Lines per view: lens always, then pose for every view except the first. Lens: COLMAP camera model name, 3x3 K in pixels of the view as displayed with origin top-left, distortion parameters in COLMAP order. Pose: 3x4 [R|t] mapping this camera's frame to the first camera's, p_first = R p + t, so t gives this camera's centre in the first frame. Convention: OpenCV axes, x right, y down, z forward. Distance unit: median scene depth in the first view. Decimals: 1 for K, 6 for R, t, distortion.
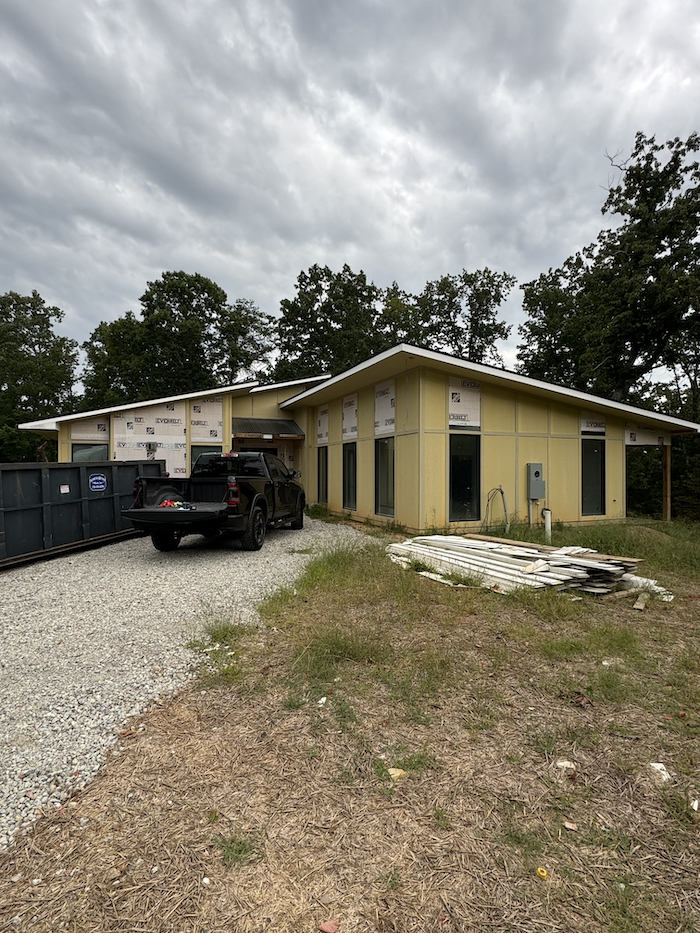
lens RADIAL K [[486.8, 0, 352.7], [0, 486.8, 472.1], [0, 0, 1]] dist [0.002135, 0.000084]
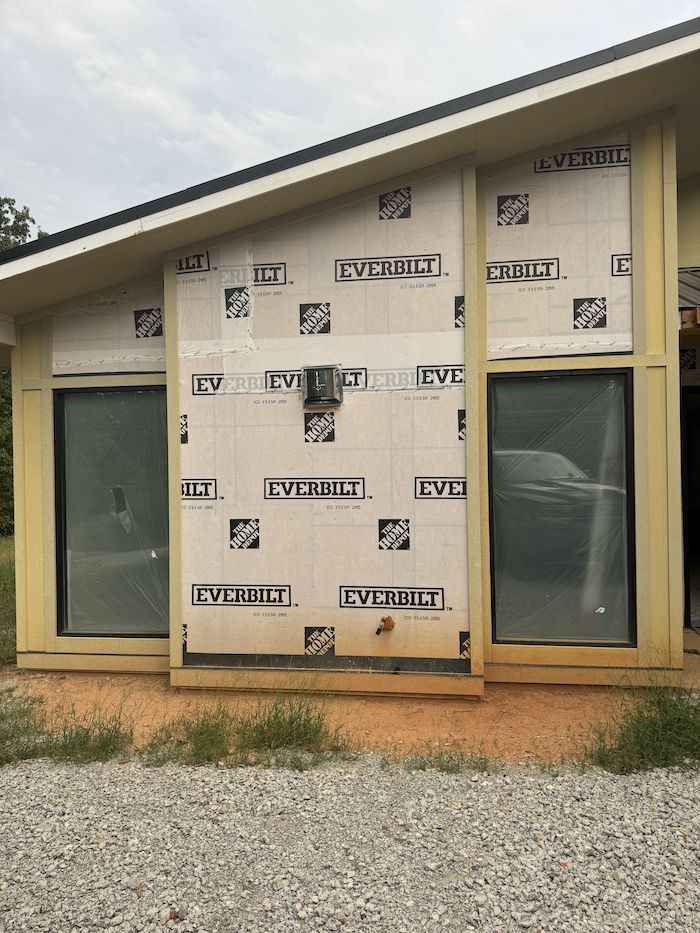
lens RADIAL K [[654.5, 0, 351.2], [0, 654.5, 466.8], [0, 0, 1]] dist [0.014494, -0.034792]
pose [[0.844723, -0.004262, -0.535186, -0.234984], [0.018920, 0.999581, 0.021903, -0.020680], [0.534869, -0.028627, 0.844450, 0.744859]]
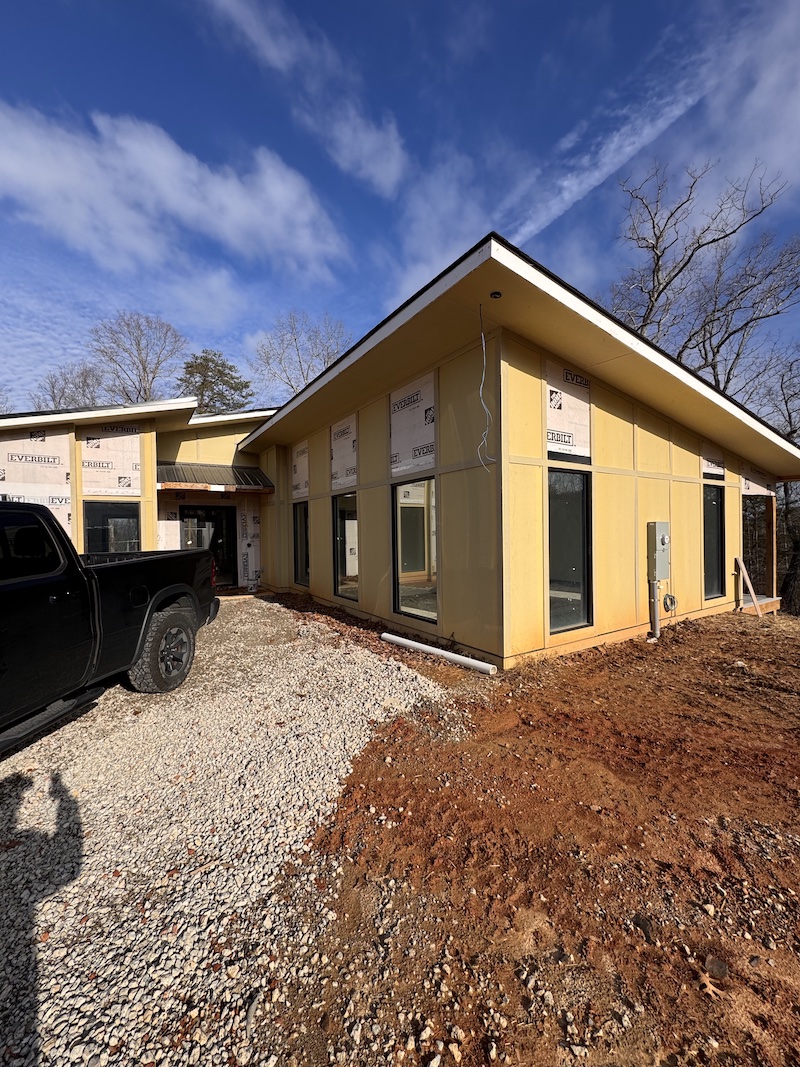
lens RADIAL K [[420.6, 0, 402.6], [0, 420.6, 535.5], [0, 0, 1]] dist [-0.019688, 0.000465]
pose [[0.985106, -0.018007, 0.171000, -0.025292], [0.016597, 0.999816, 0.009668, -0.009252], [-0.171143, -0.006686, 0.985224, 0.432784]]
